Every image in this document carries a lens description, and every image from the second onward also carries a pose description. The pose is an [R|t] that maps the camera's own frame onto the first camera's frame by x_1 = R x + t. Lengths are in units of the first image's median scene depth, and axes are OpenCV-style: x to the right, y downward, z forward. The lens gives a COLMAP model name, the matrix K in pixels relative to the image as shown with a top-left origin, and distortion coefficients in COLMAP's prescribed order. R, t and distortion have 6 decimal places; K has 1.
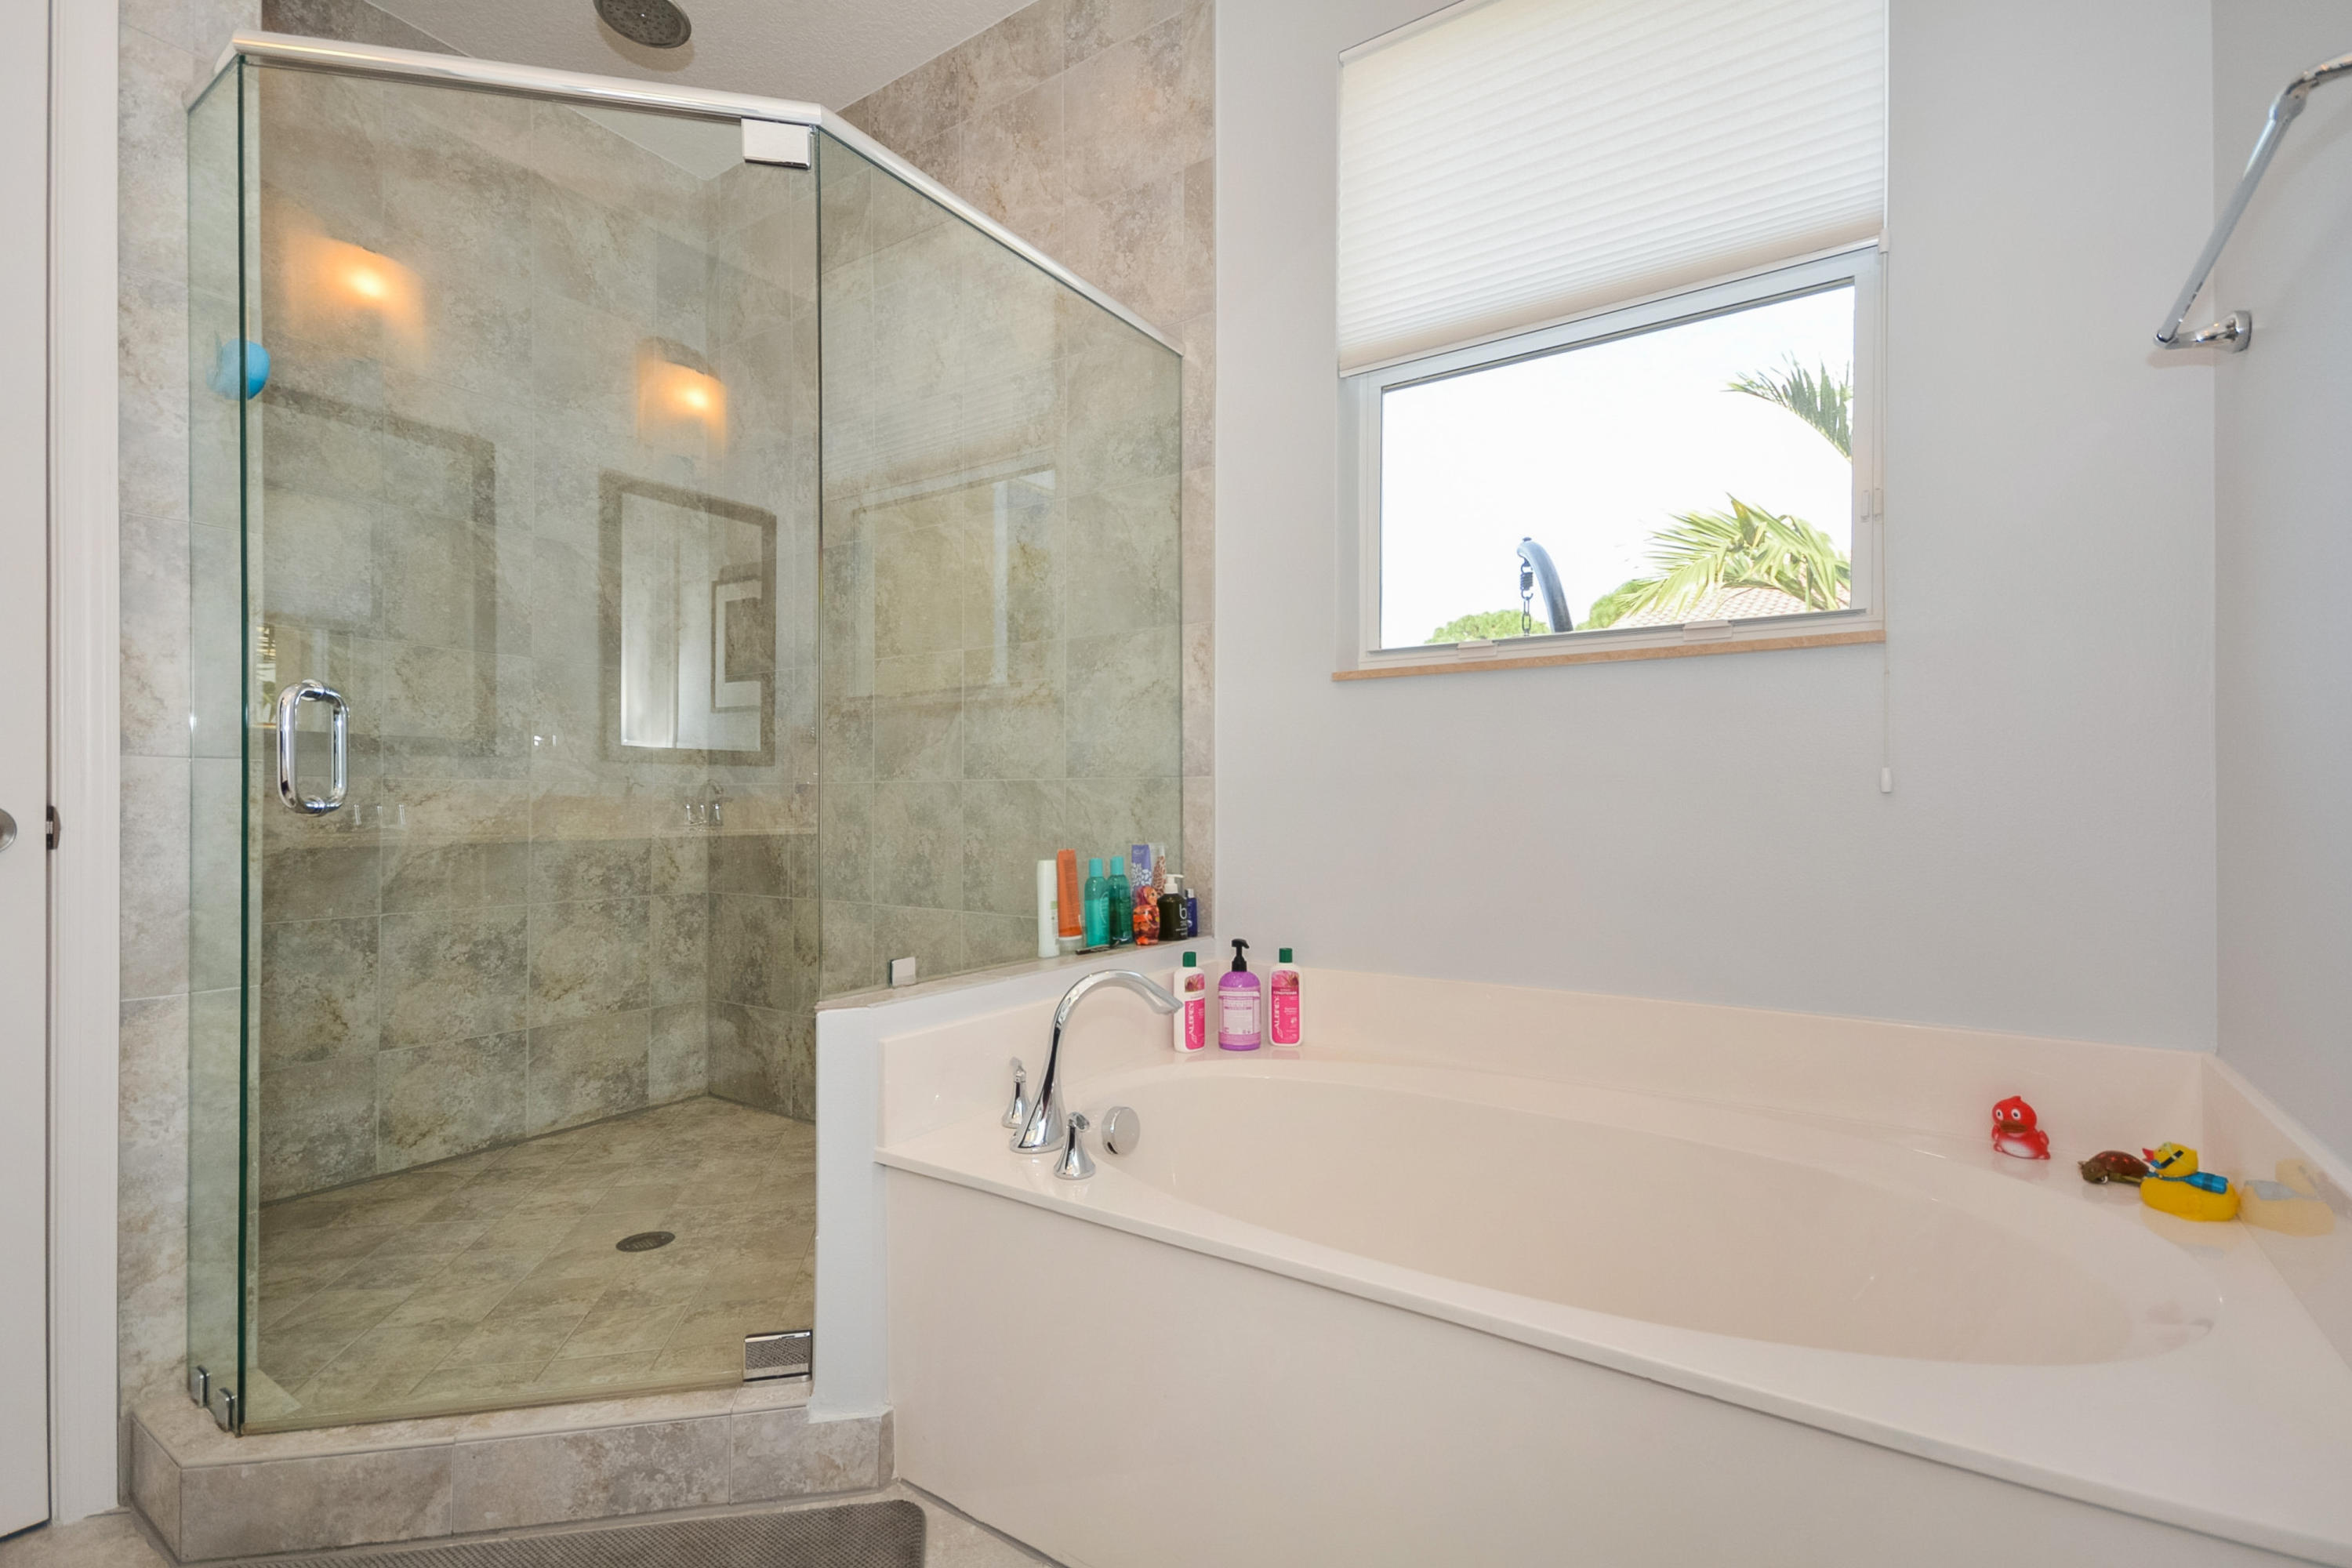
lens RADIAL K [[1037.8, 0, 1176.0], [0, 1037.8, 784.0], [0, 0, 1]] dist [0.083684, -0.037304]
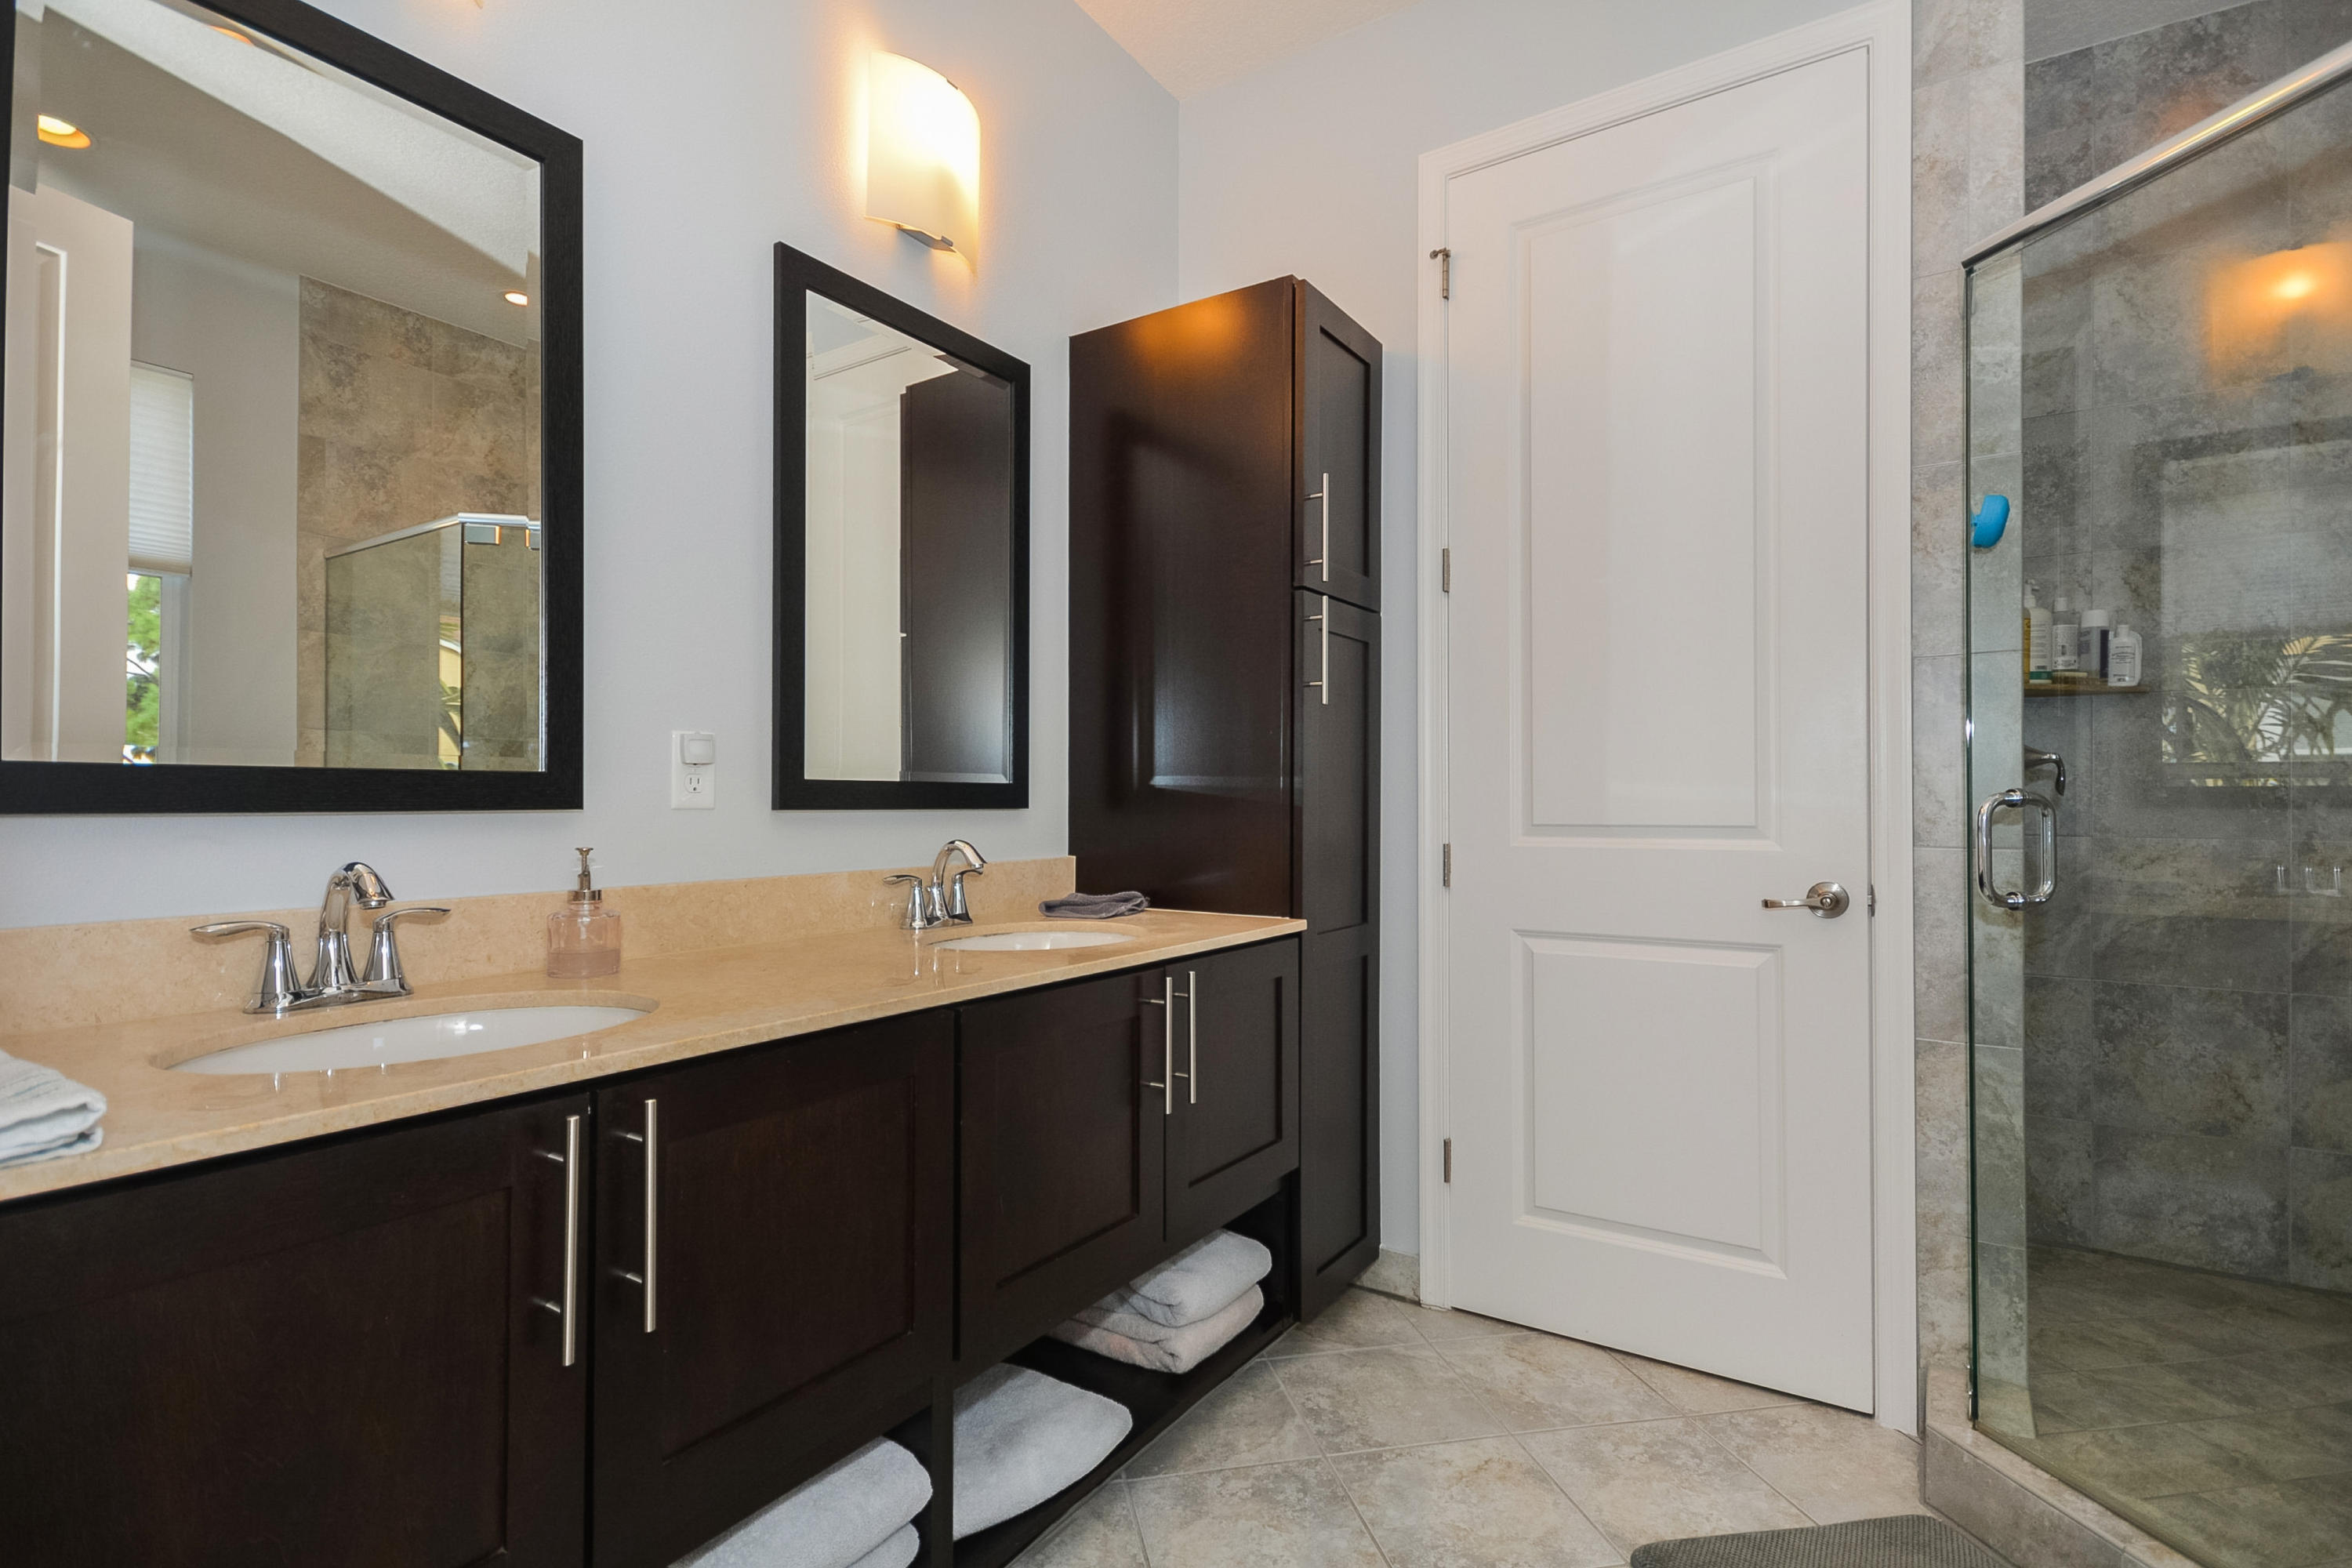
lens RADIAL K [[1069.2, 0, 1176.0], [0, 1069.2, 784.0], [0, 0, 1]] dist [0.035244, -0.023338]
pose [[0.052050, -0.021934, -0.998404, 0.227369], [-0.003192, 0.999750, -0.022130, -0.059704], [0.998639, 0.004339, 0.051967, 0.048697]]
